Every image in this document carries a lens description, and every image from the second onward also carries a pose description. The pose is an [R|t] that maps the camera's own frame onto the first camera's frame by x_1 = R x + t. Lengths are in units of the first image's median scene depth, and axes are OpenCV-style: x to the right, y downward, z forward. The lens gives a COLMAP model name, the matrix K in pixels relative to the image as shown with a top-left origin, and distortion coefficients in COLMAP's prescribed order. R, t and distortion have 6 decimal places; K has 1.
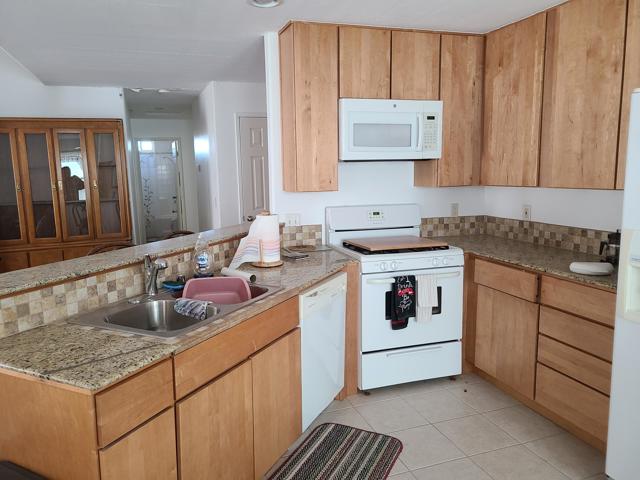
lens RADIAL K [[493.2, 0, 318.0], [0, 493.2, 239.9], [0, 0, 1]] dist [0.036561, -0.018745]
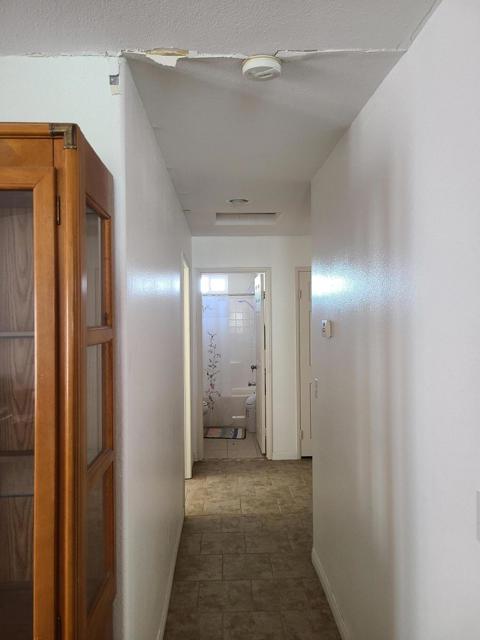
lens RADIAL K [[493.2, 0, 239.5], [0, 493.2, 317.7], [0, 0, 1]] dist [0.036561, -0.018745]
pose [[0.956869, 0.016361, -0.290059, -0.135445], [-0.054114, 0.990977, -0.122619, -0.071297], [0.285435, 0.133027, 0.949121, 0.422931]]
